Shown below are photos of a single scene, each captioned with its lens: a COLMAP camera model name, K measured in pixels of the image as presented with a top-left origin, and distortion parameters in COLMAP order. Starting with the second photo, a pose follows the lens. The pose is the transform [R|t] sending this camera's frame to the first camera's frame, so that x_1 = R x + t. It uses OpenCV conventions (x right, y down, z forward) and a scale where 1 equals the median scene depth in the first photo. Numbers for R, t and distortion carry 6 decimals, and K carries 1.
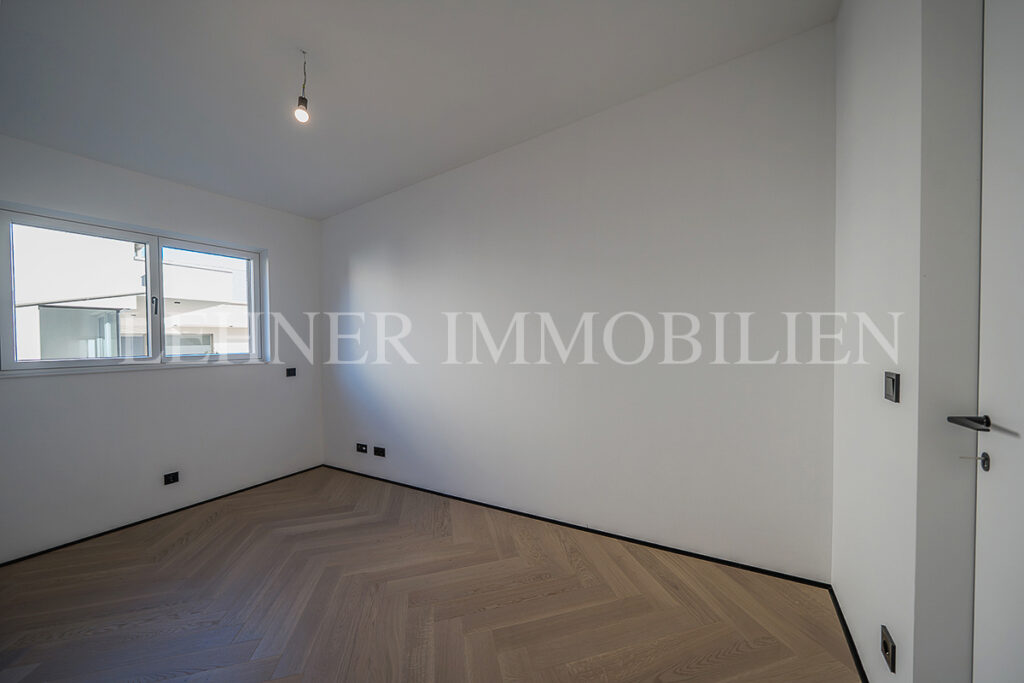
lens RADIAL K [[355.3, 0, 512.0], [0, 355.3, 341.5], [0, 0, 1]] dist [-0.001349, -0.000044]
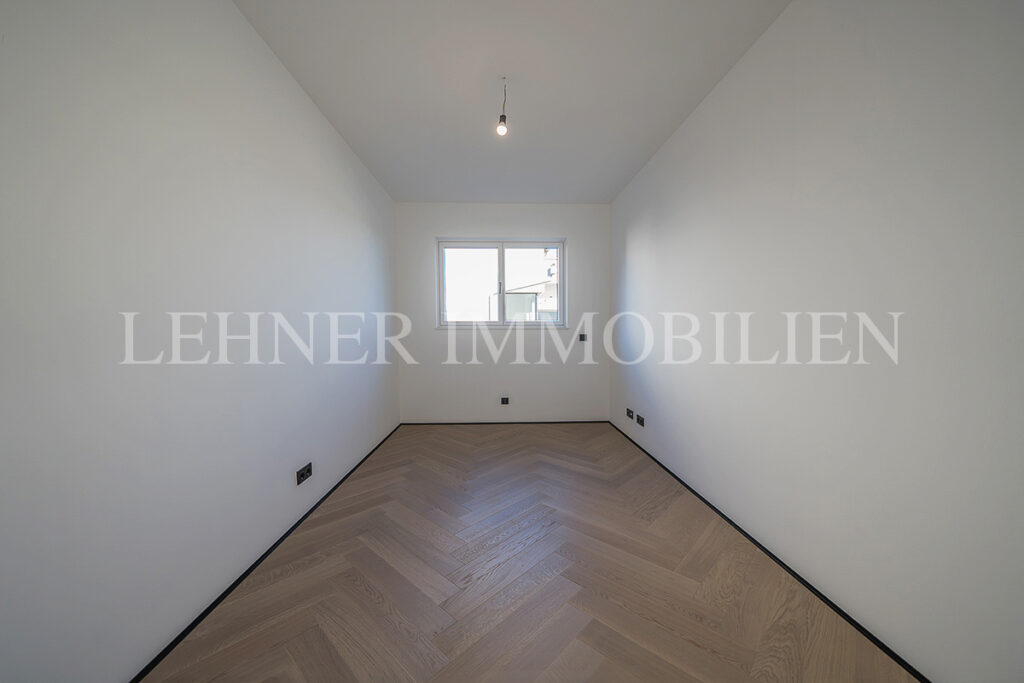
lens RADIAL K [[348.9, 0, 512.3], [0, 348.9, 329.7], [0, 0, 1]] dist [-0.000187, 0.000019]
pose [[0.581598, 0.041736, -0.812405, 0.286536], [-0.010065, 0.998976, 0.044115, 0.014914], [0.813414, -0.017481, 0.581422, 0.171741]]
